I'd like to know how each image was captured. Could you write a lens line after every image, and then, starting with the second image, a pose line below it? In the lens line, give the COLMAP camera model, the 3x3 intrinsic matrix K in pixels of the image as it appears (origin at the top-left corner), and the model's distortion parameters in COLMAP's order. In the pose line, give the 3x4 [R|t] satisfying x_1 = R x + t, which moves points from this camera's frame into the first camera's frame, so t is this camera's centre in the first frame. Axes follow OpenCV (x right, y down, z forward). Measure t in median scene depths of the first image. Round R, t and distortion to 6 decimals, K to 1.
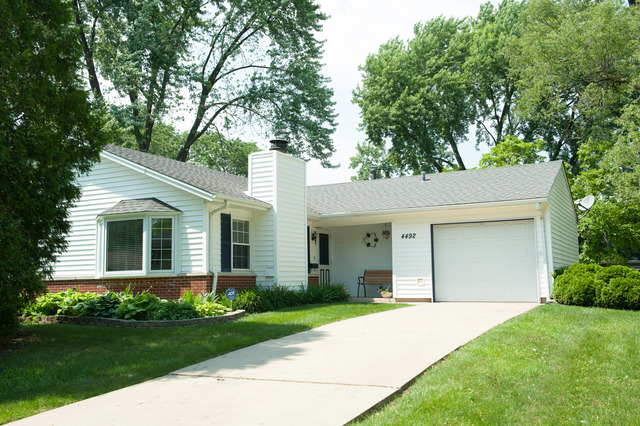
lens RADIAL K [[644.6, 0, 320.0], [0, 644.6, 213.0], [0, 0, 1]] dist [0.008616, 0.016619]
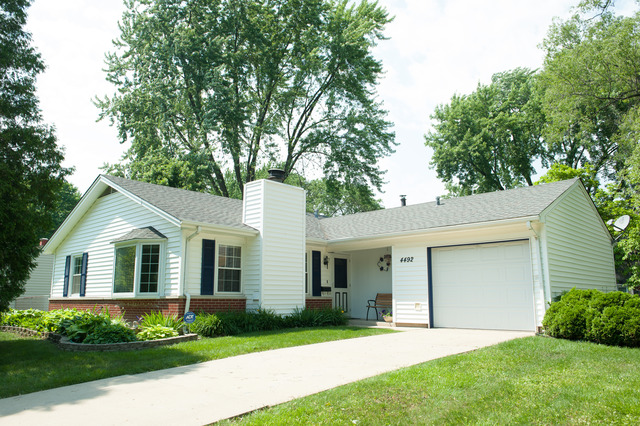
lens RADIAL K [[495.4, 0, 320.0], [0, 495.4, 213.0], [0, 0, 1]] dist [-0.034871, -0.005444]
pose [[0.964778, -0.032934, -0.260994, 0.230151], [0.015987, 0.997639, -0.066793, 0.013942], [0.262578, 0.060268, 0.963027, 0.249792]]
